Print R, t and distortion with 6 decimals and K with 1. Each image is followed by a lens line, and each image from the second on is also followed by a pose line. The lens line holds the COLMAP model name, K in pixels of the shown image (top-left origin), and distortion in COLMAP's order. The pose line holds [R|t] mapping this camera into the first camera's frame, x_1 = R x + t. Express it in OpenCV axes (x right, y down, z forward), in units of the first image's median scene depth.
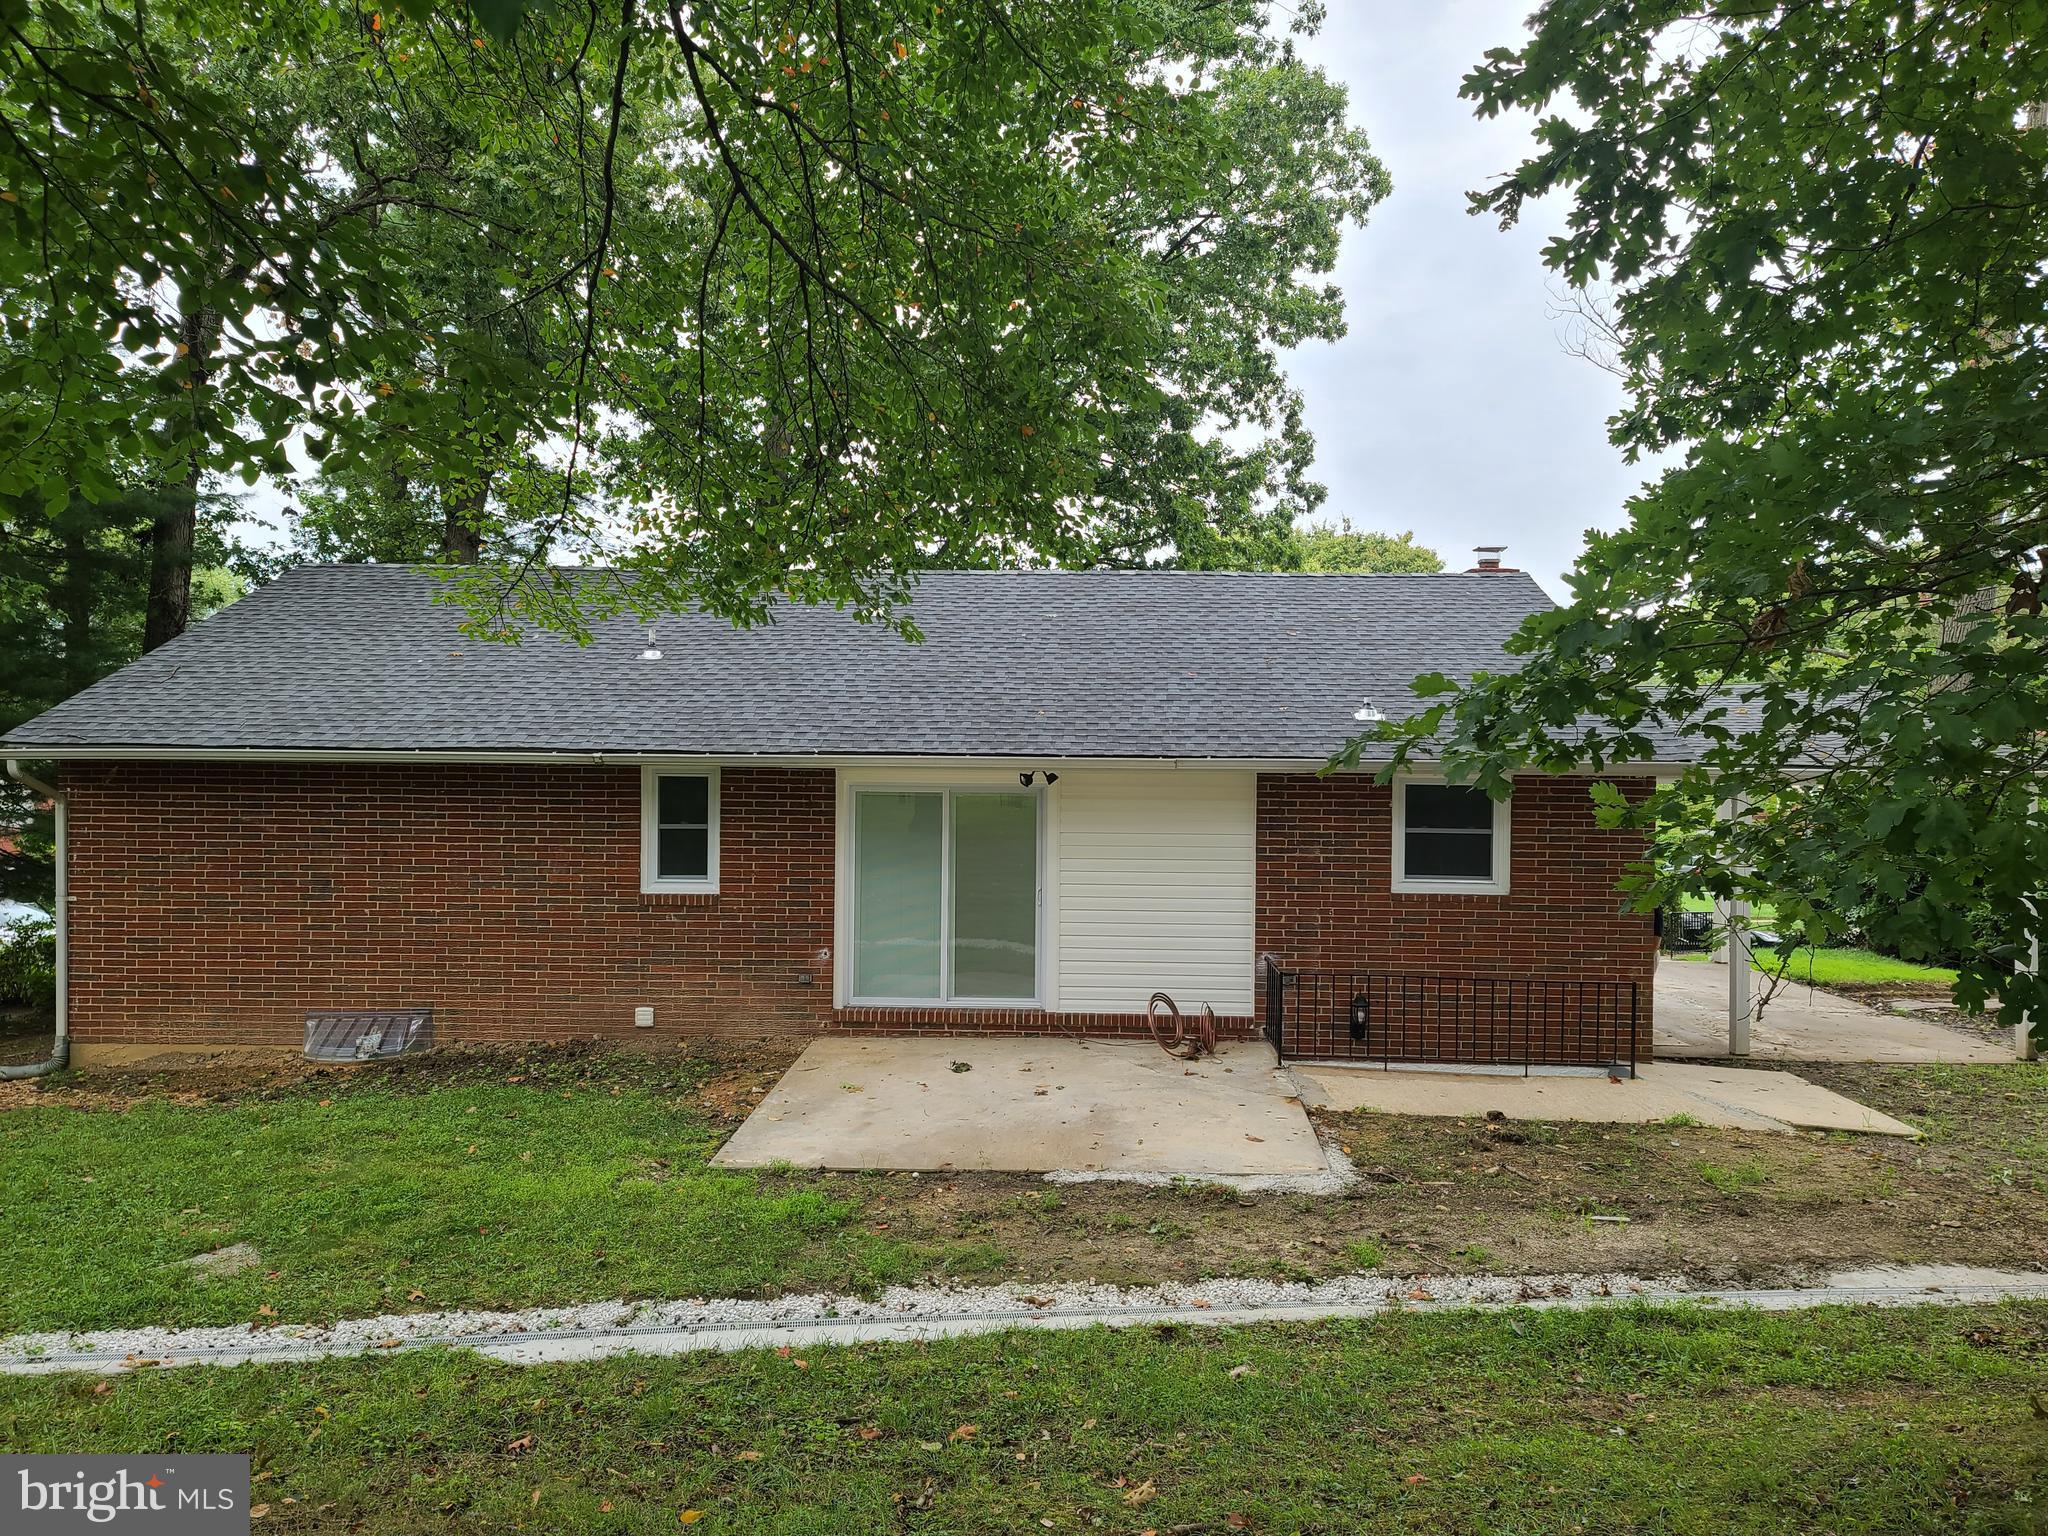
lens RADIAL K [[1505.0, 0, 1034.5], [0, 1505.0, 768.3], [0, 0, 1]] dist [0.074804, -0.056720]
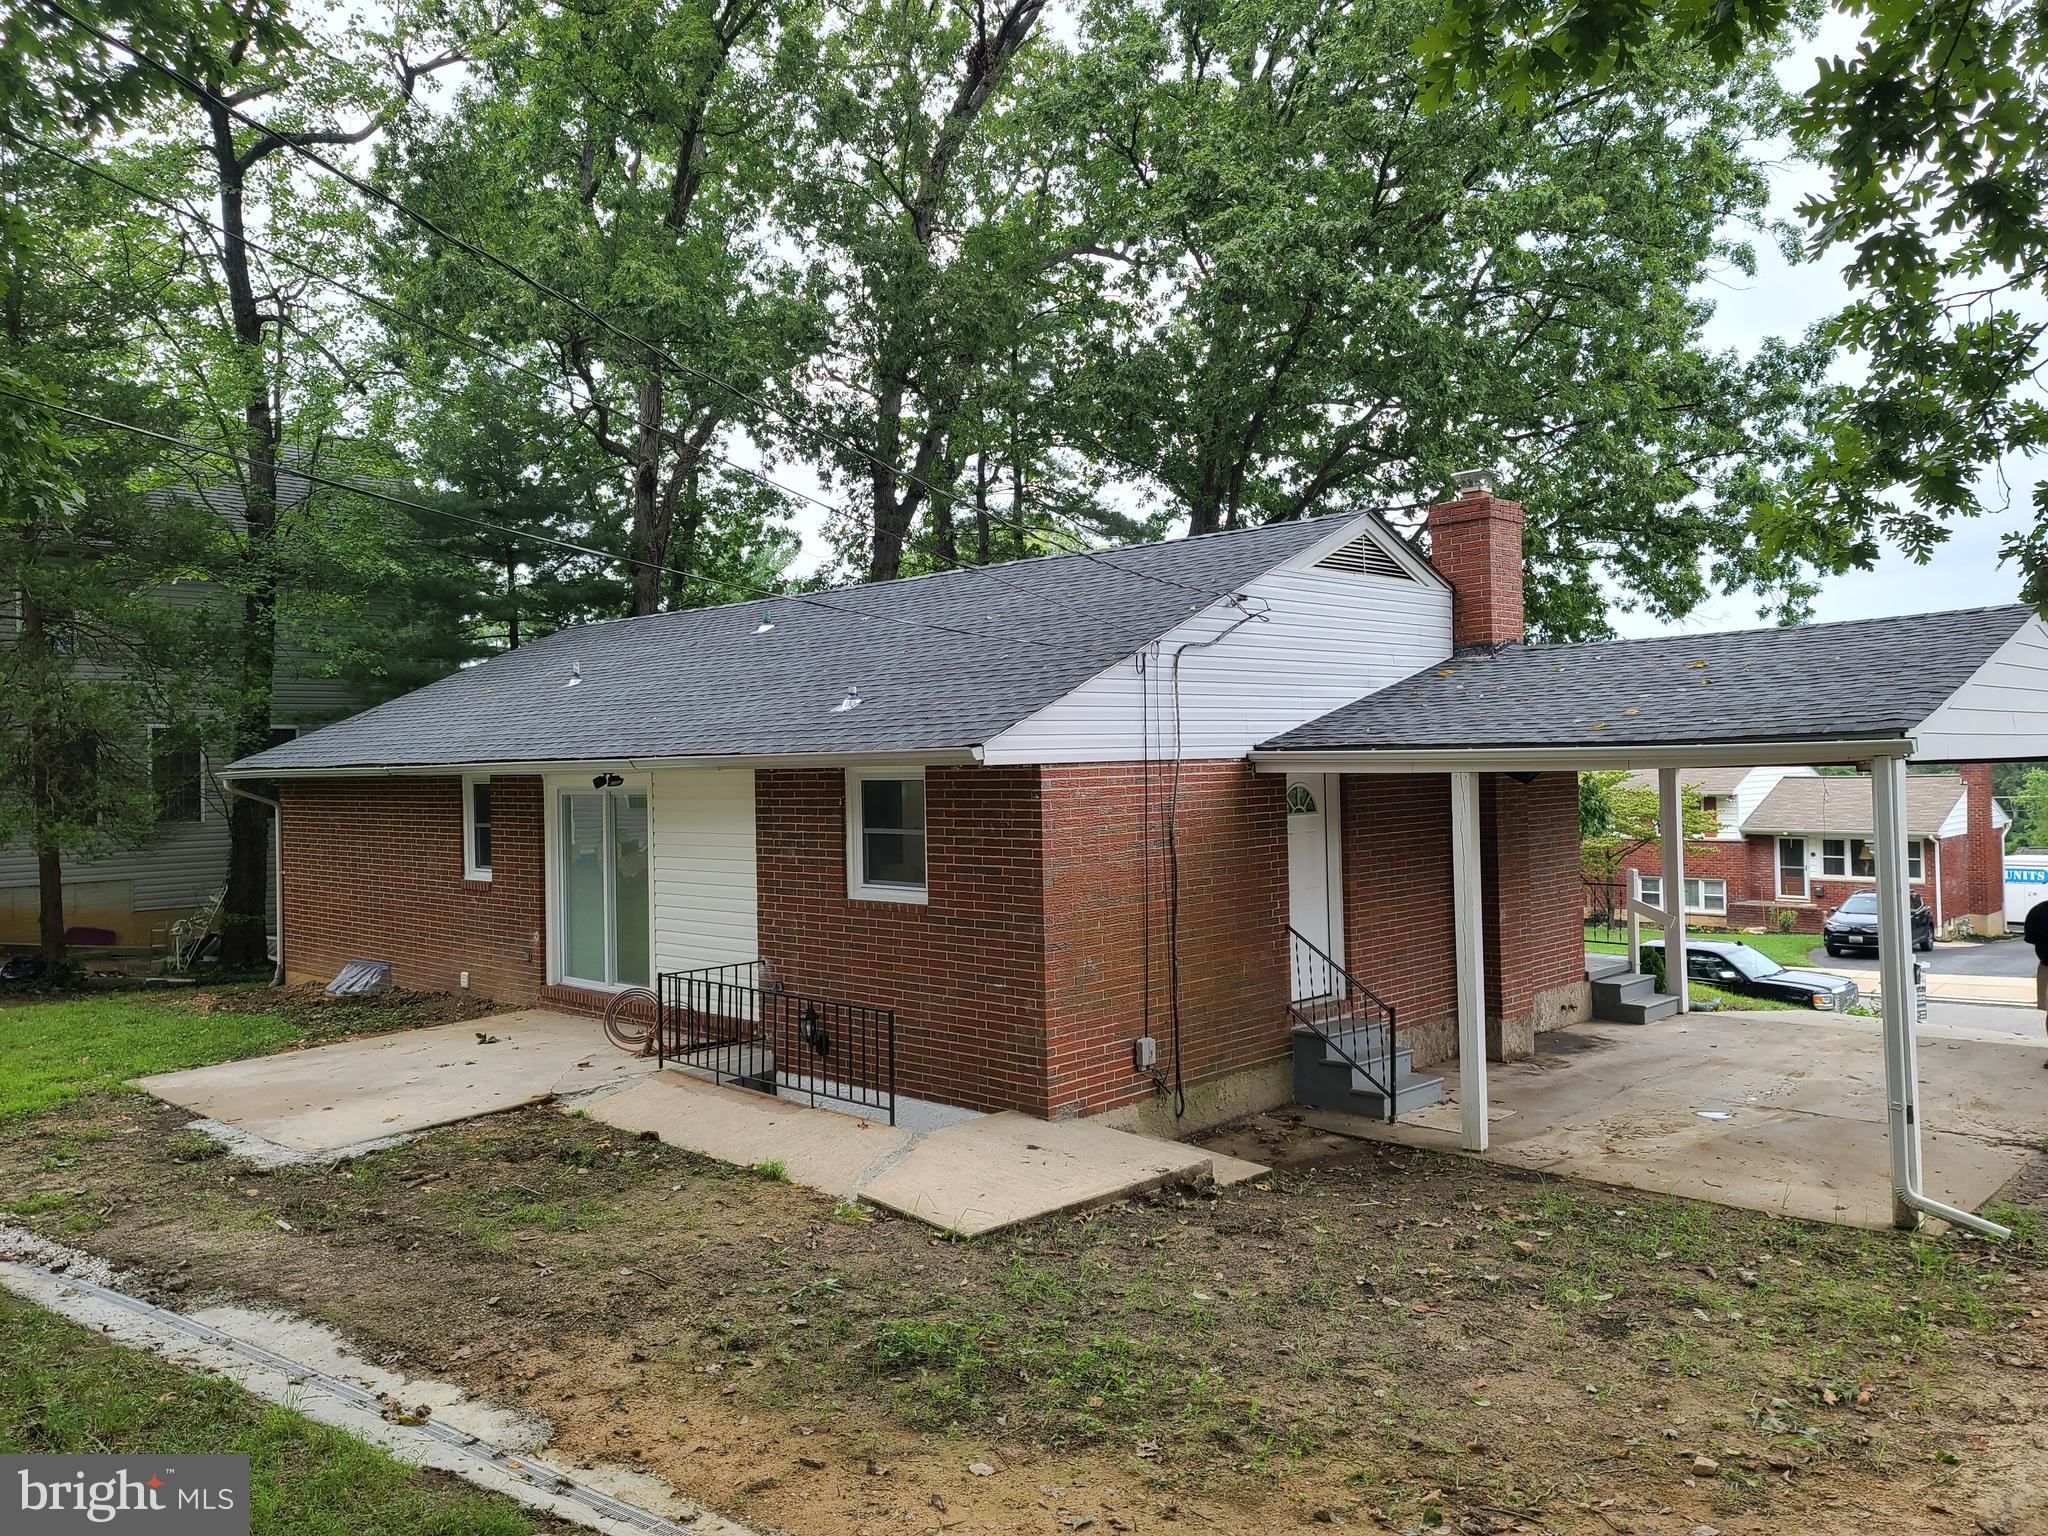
lens RADIAL K [[1505.0, 0, 1033.6], [0, 1505.0, 763.2], [0, 0, 1]] dist [0.074804, -0.056720]
pose [[0.747381, -0.024142, -0.663957, 0.923795], [0.013496, 0.999685, -0.021157, 0.021153], [0.664258, 0.006852, 0.747472, 0.394915]]
